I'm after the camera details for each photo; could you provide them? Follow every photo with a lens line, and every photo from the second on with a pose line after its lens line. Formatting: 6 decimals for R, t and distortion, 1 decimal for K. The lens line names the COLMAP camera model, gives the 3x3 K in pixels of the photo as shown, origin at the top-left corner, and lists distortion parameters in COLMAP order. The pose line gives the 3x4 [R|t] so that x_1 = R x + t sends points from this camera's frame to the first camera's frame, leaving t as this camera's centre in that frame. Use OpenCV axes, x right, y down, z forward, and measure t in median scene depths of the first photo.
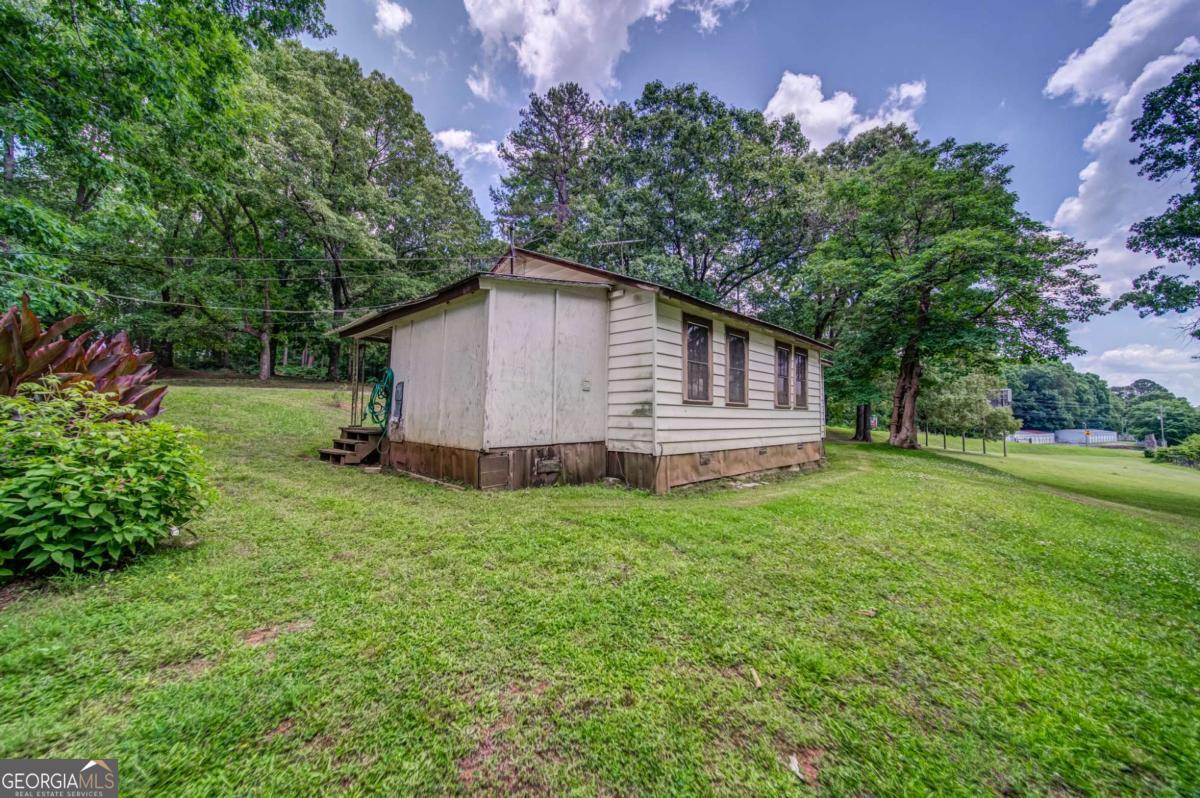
lens RADIAL K [[451.6, 0, 597.5], [0, 451.6, 399.5], [0, 0, 1]] dist [-0.002464, -0.000133]
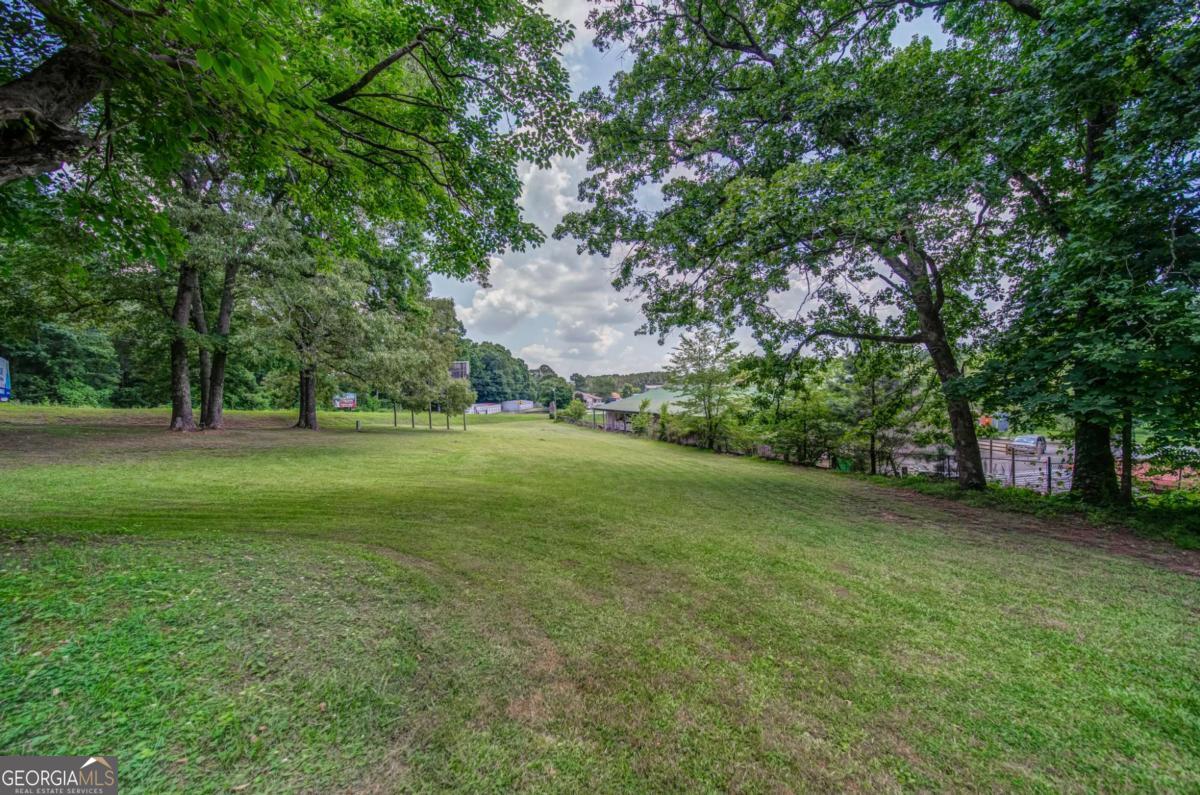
lens RADIAL K [[451.6, 0, 598.6], [0, 451.6, 393.7], [0, 0, 1]] dist [-0.002464, -0.000133]
pose [[0.535356, -0.025698, 0.844235, 0.122376], [-0.000684, 0.999524, 0.030859, 0.008829], [-0.844626, -0.017098, 0.535084, 0.120331]]
